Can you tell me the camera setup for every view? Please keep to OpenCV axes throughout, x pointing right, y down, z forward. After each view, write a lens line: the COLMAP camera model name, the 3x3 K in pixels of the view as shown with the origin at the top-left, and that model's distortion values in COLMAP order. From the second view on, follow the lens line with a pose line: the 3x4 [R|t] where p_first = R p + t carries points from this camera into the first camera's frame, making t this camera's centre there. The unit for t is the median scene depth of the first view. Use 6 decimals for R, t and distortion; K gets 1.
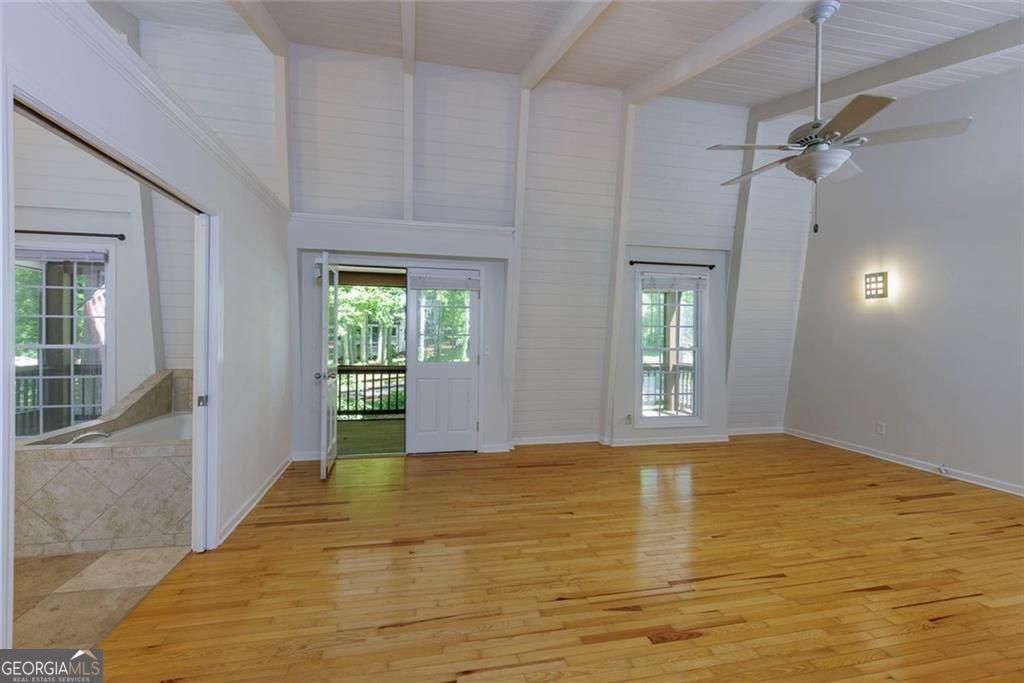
lens RADIAL K [[465.3, 0, 513.7], [0, 465.3, 337.3], [0, 0, 1]] dist [0.003068, 0.000528]
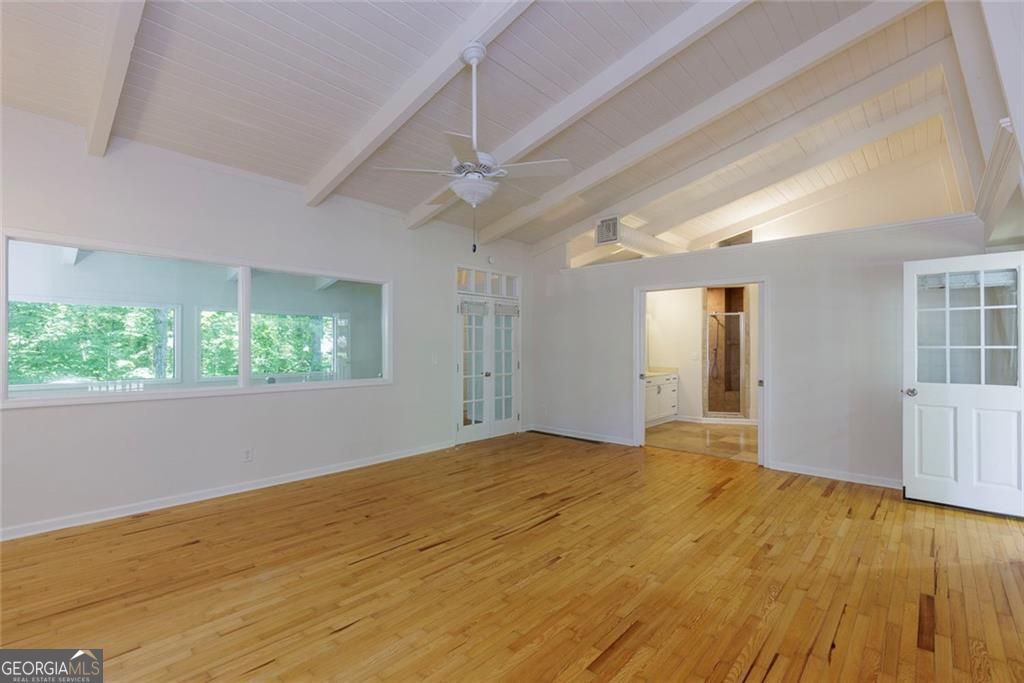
lens RADIAL K [[465.3, 0, 513.7], [0, 465.3, 337.3], [0, 0, 1]] dist [0.003068, 0.000528]
pose [[-0.817417, -0.024696, -0.575517, 1.199237], [-0.027529, 0.999614, -0.003794, -0.012042], [0.575389, 0.012742, -0.817781, 1.935933]]
